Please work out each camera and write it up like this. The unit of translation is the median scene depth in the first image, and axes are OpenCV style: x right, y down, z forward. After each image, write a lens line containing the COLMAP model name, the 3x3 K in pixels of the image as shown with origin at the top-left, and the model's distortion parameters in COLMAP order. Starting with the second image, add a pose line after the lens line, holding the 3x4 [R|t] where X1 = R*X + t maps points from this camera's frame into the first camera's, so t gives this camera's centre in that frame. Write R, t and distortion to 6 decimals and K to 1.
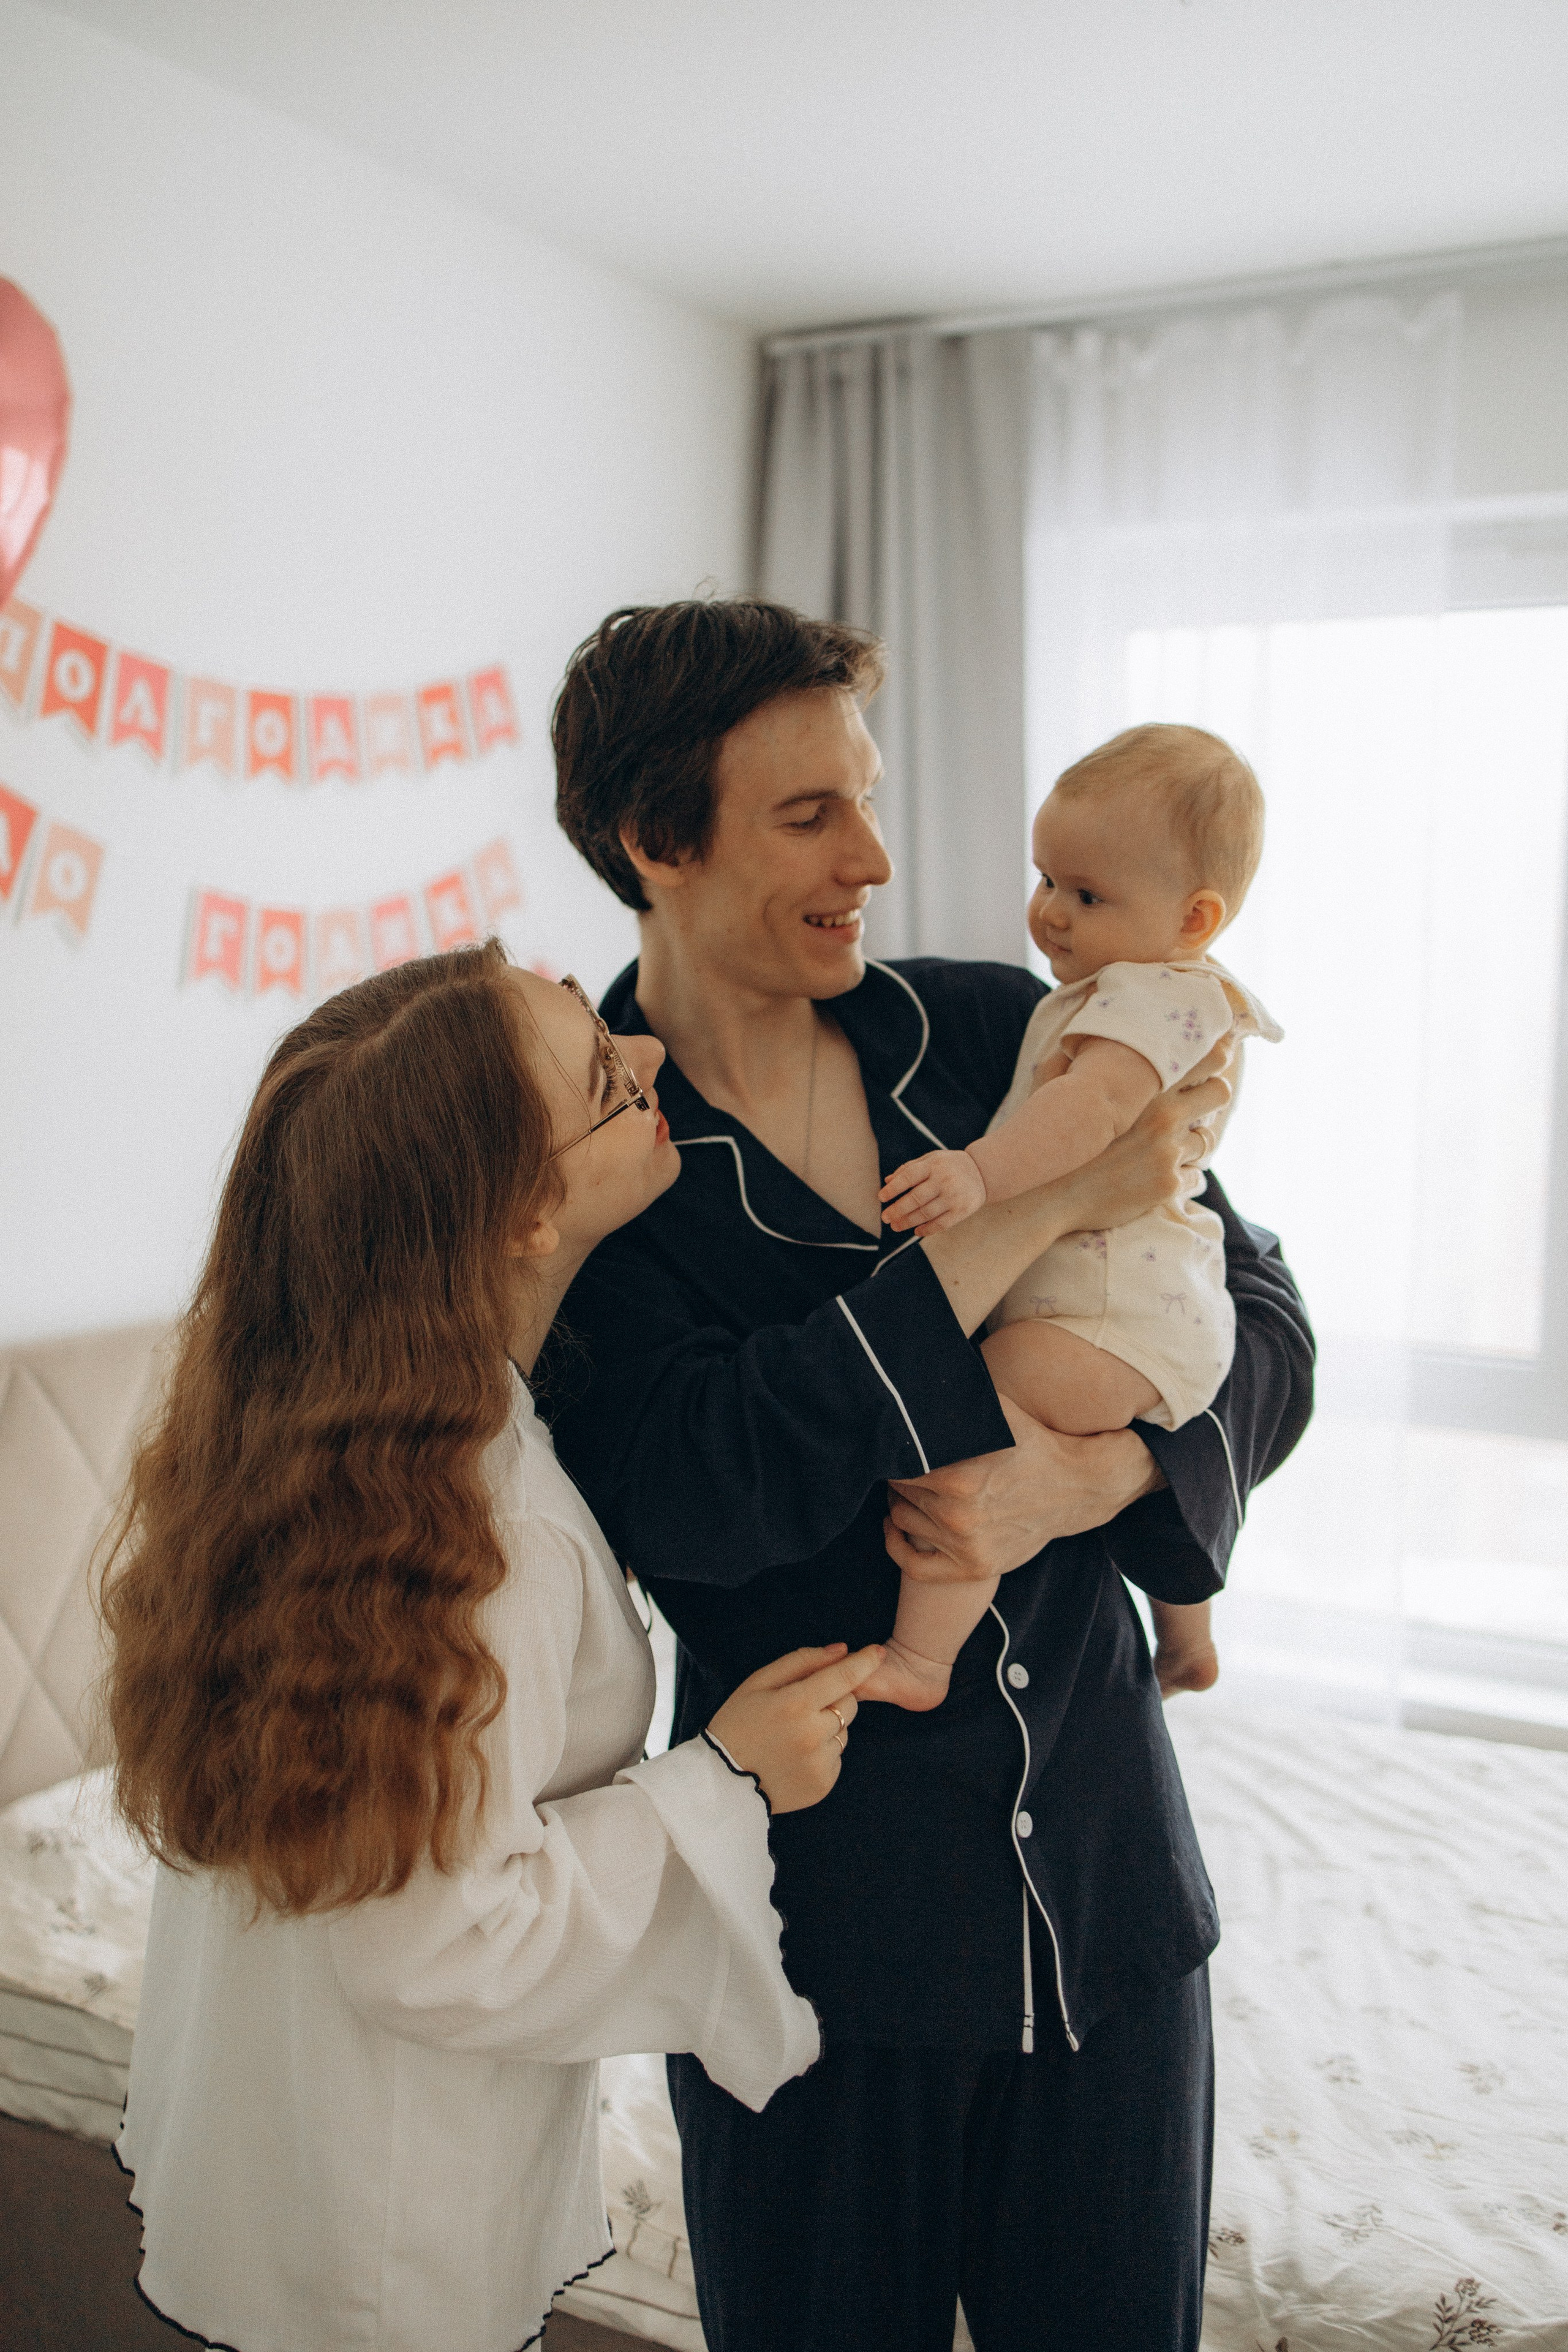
lens RADIAL K [[2293.2, 0, 730.8], [0, 2293.2, 1170.6], [0, 0, 1]] dist [-0.000727, -0.004206]
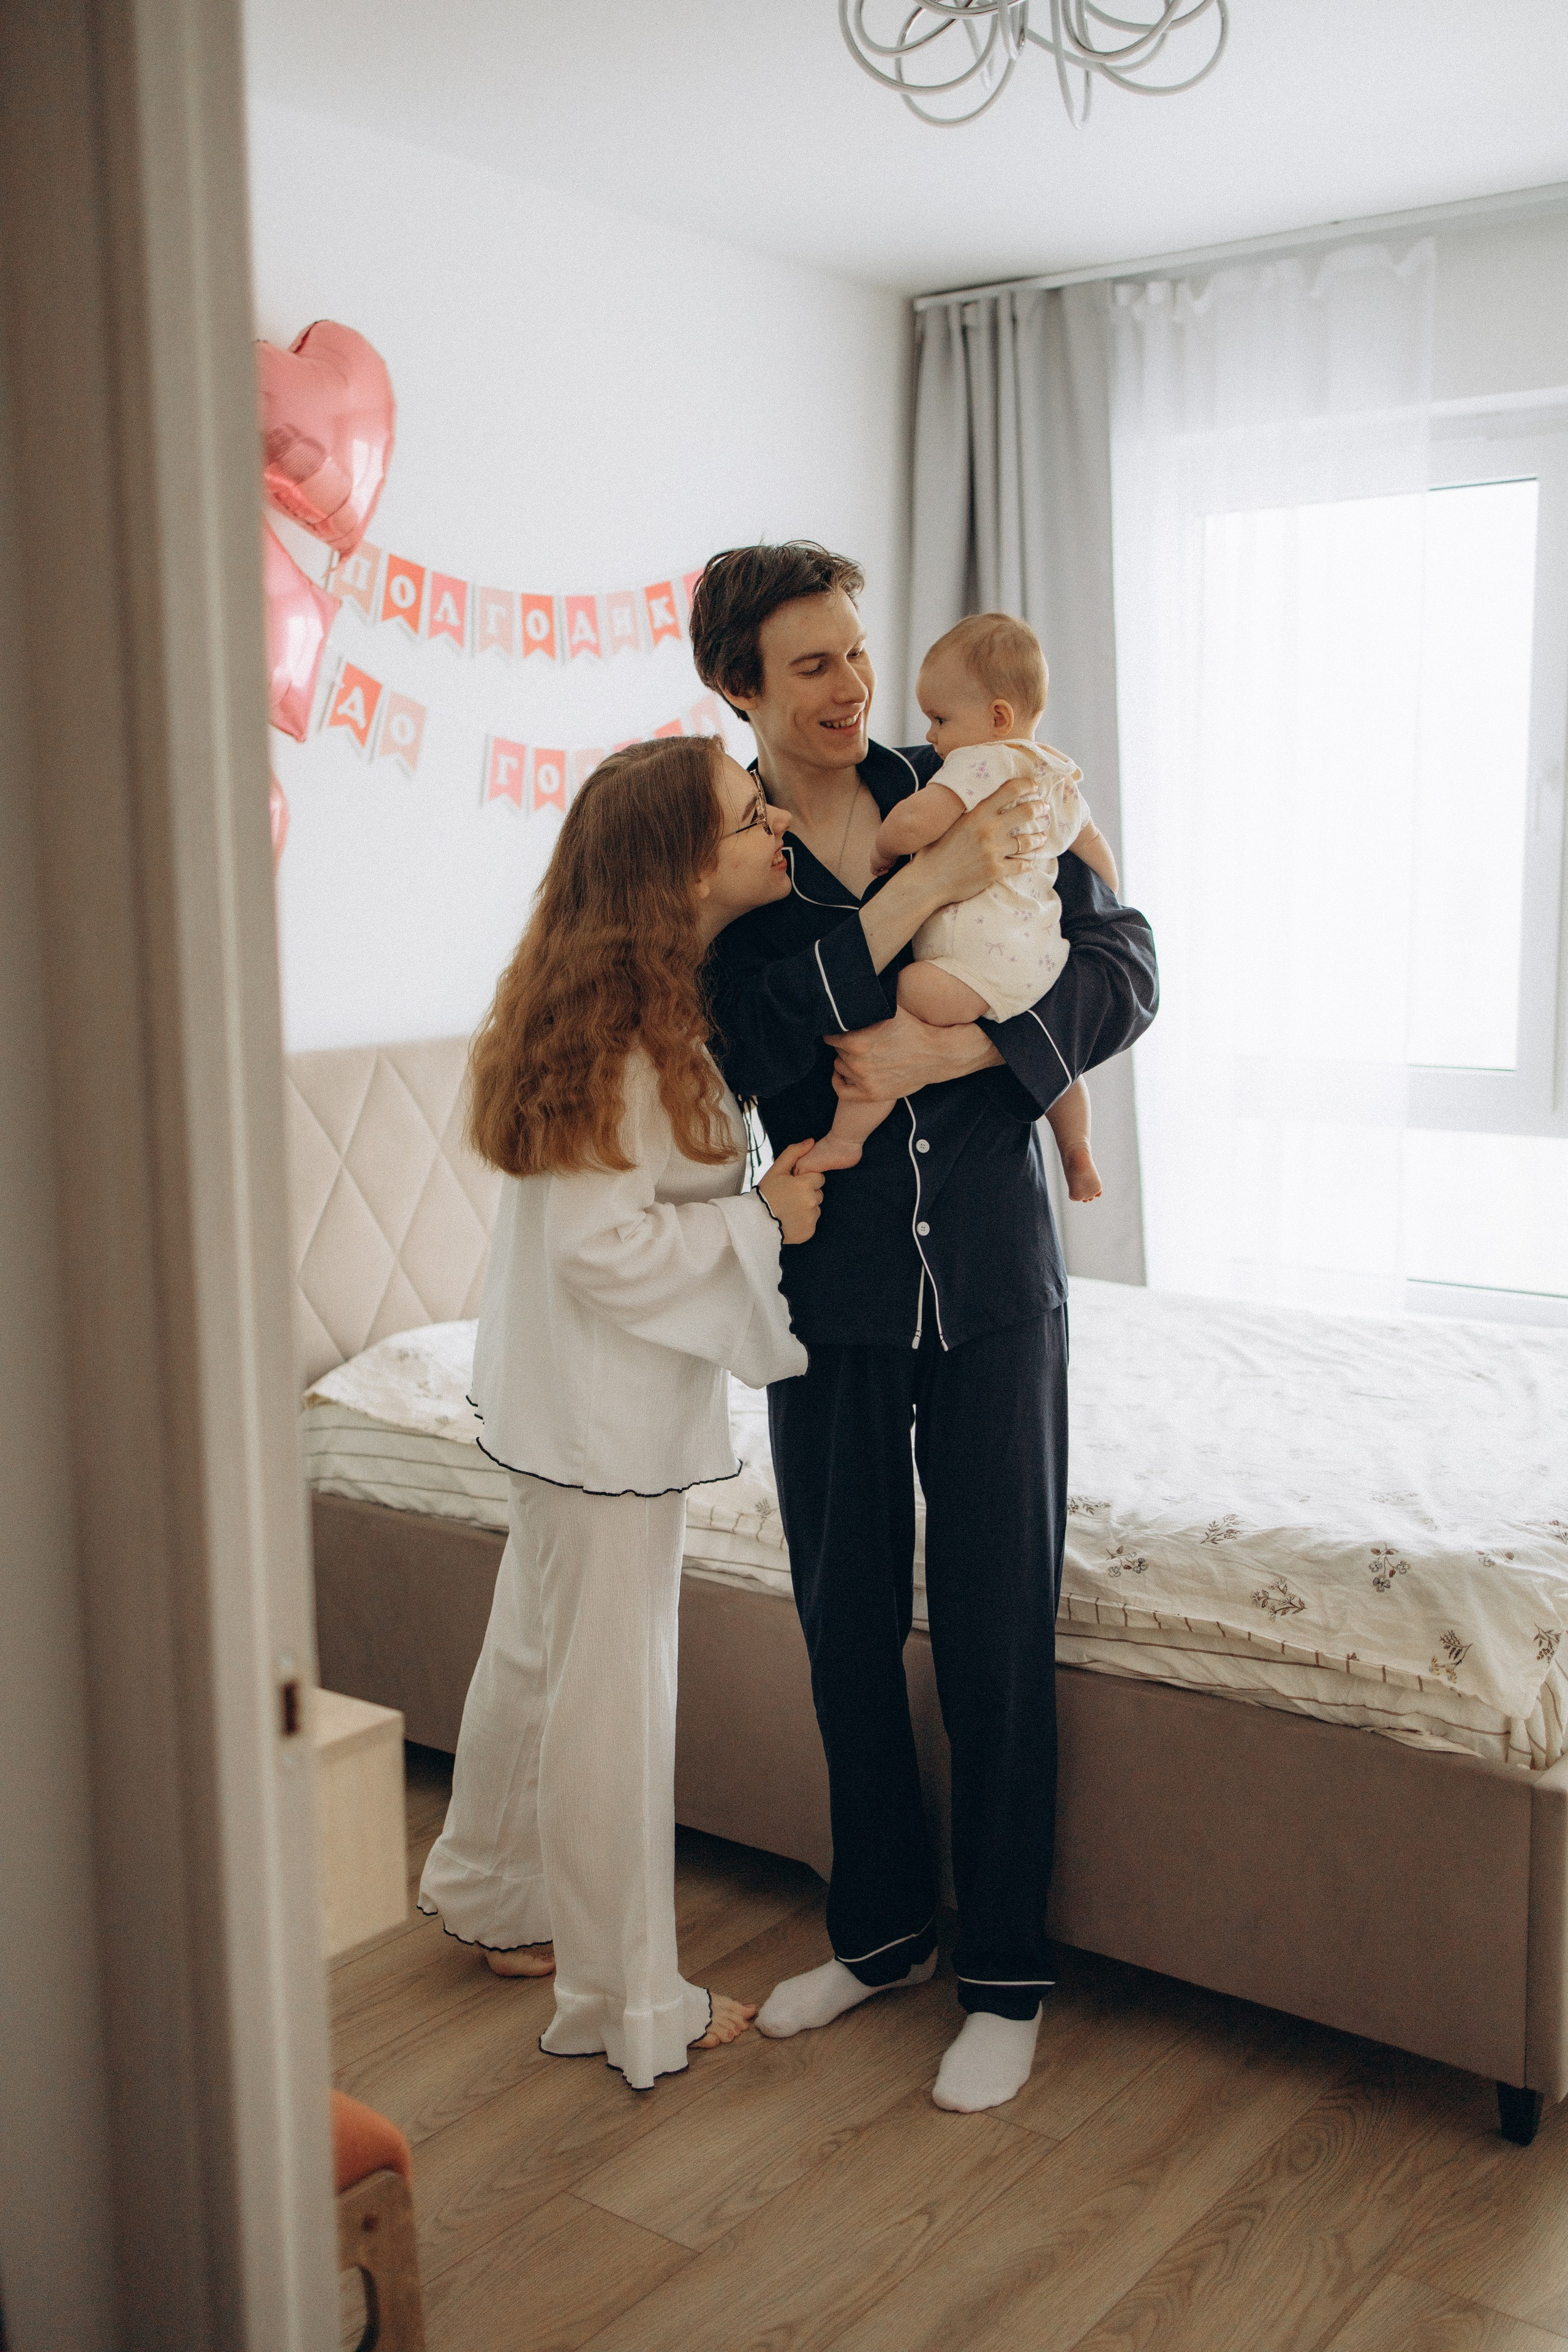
lens RADIAL K [[2359.0, 0, 784.0], [0, 2359.0, 1176.0], [0, 0, 1]] dist [0.011242, -0.002238]
pose [[0.992872, -0.015360, -0.118189, 0.124014], [0.021416, 0.998513, 0.050141, 0.083972], [0.117243, -0.052315, 0.991724, -0.472109]]
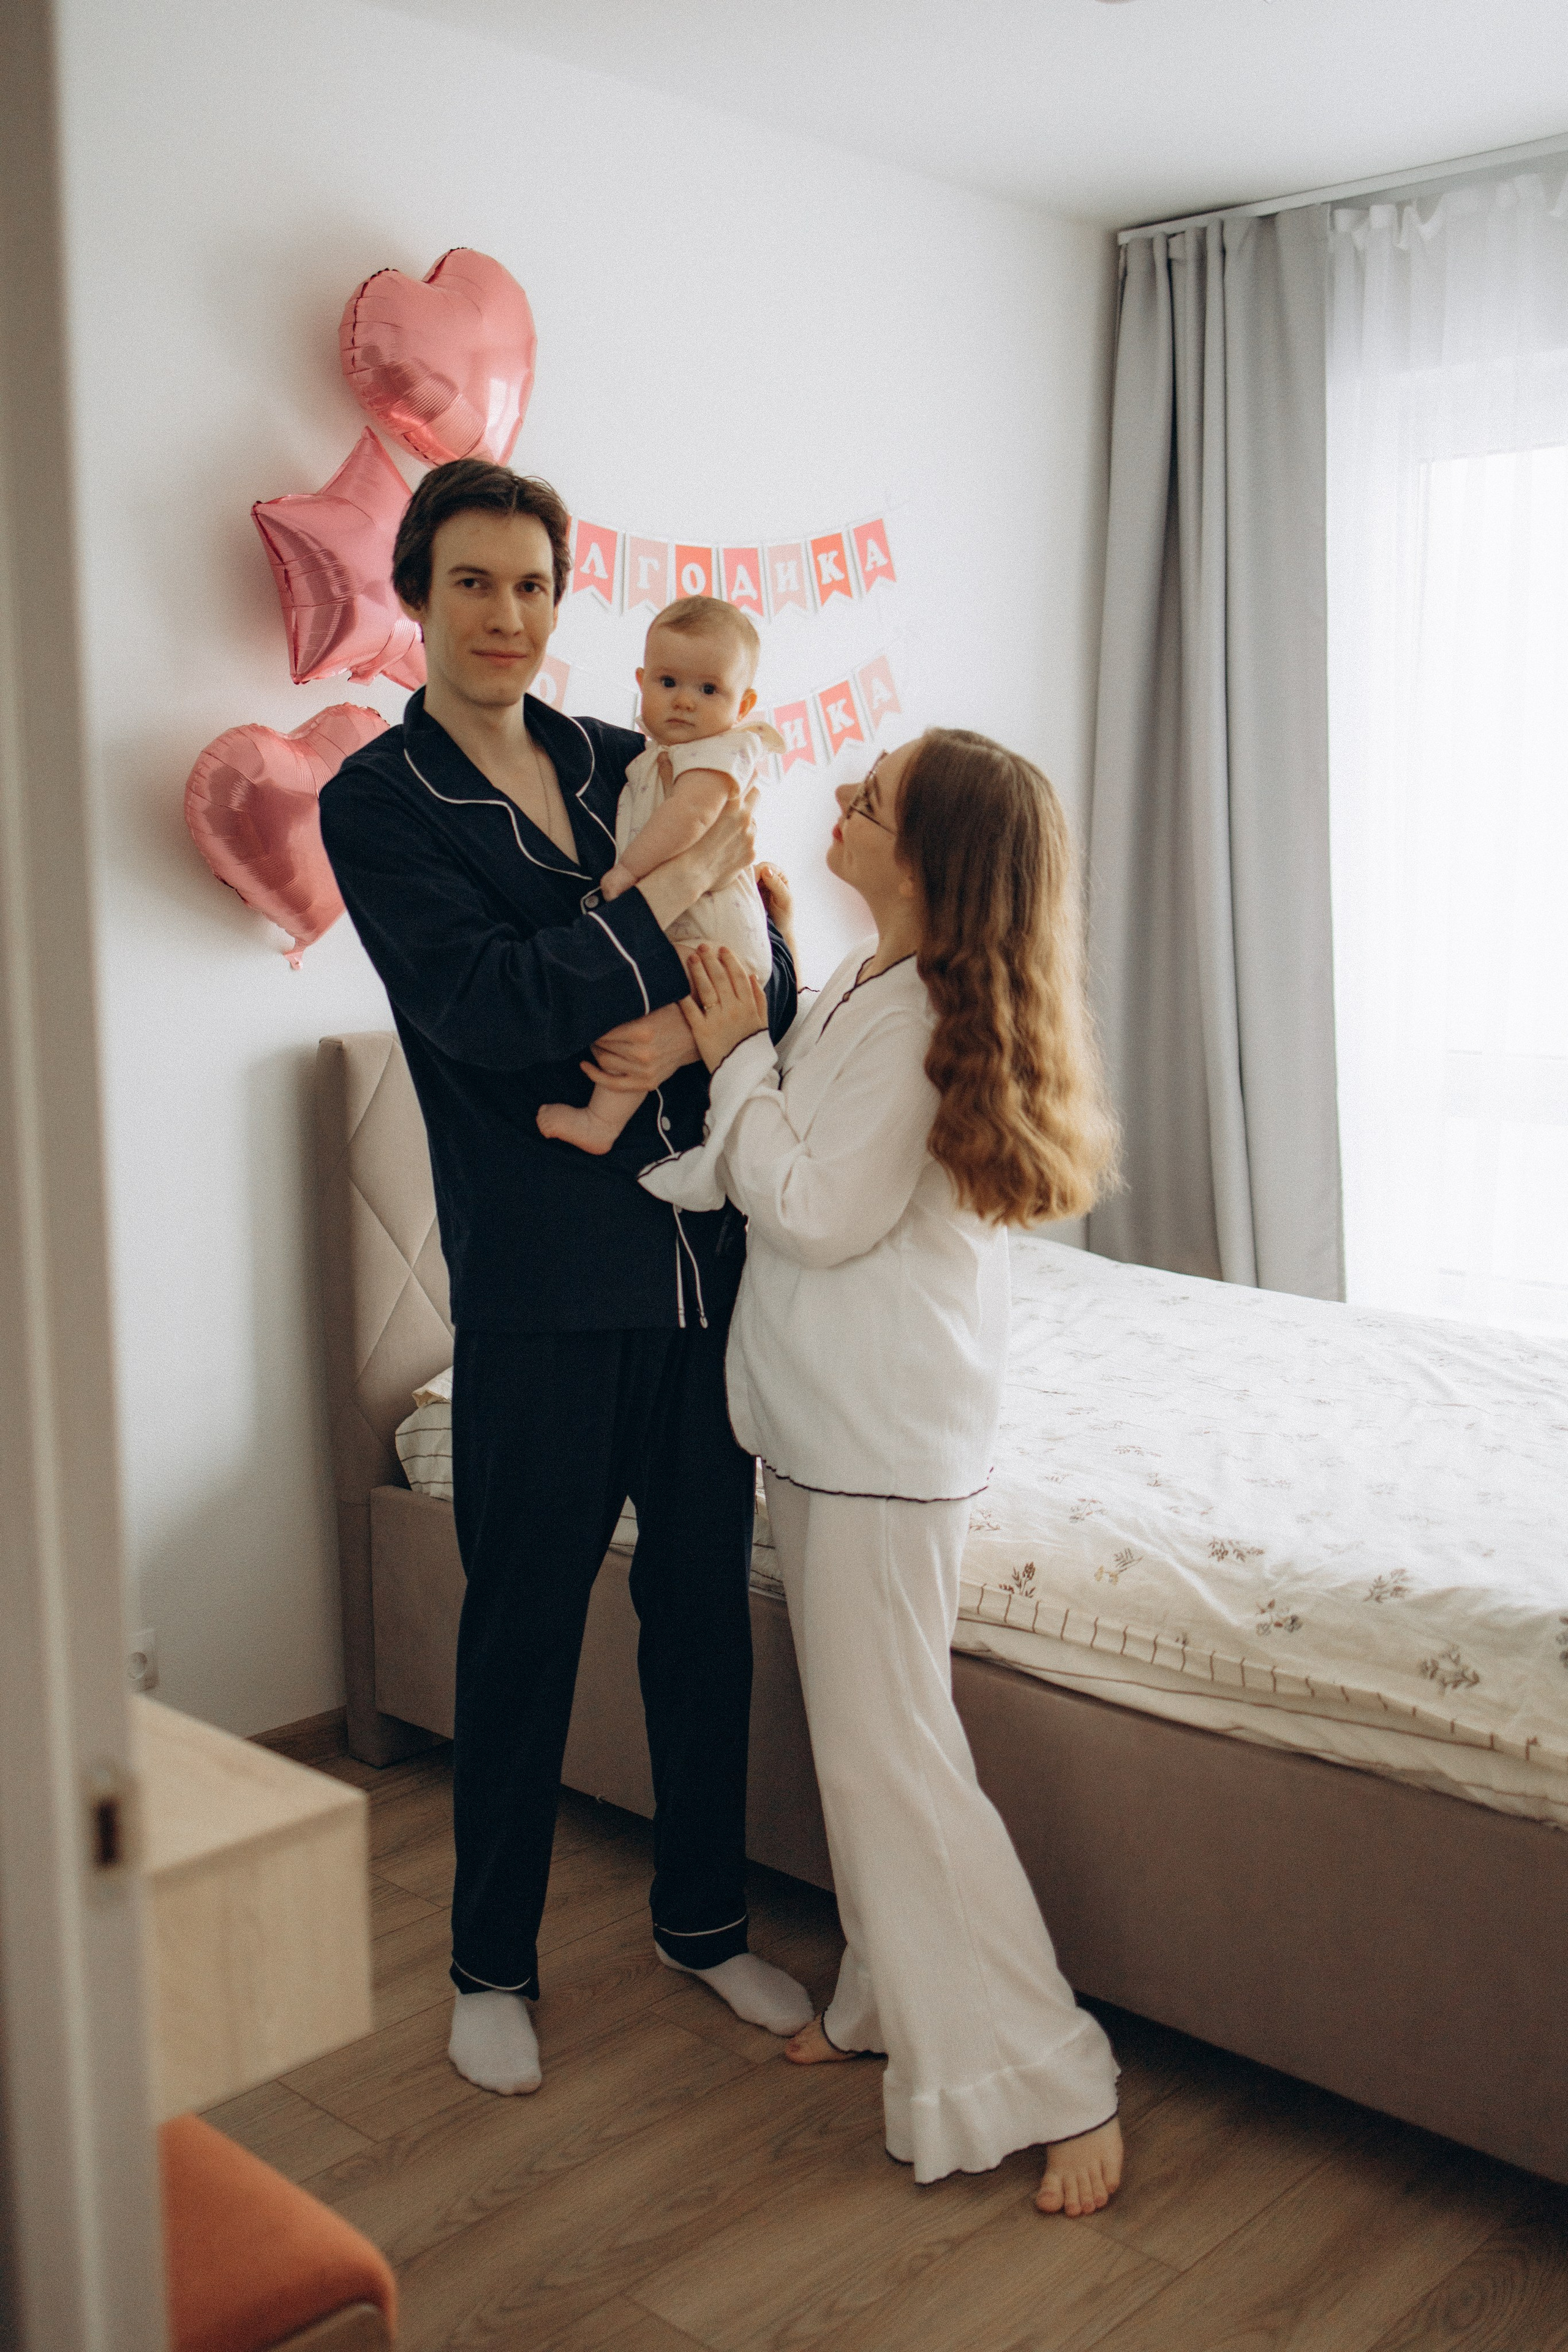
lens RADIAL K [[2322.9, 0, 798.2], [0, 2322.9, 1189.4], [0, 0, 1]] dist [0.004781, 0.030202]
pose [[0.976209, 0.007810, -0.216693, 0.162064], [0.005321, 0.998187, 0.059947, 0.087057], [0.216768, -0.059673, 0.974398, -0.341344]]
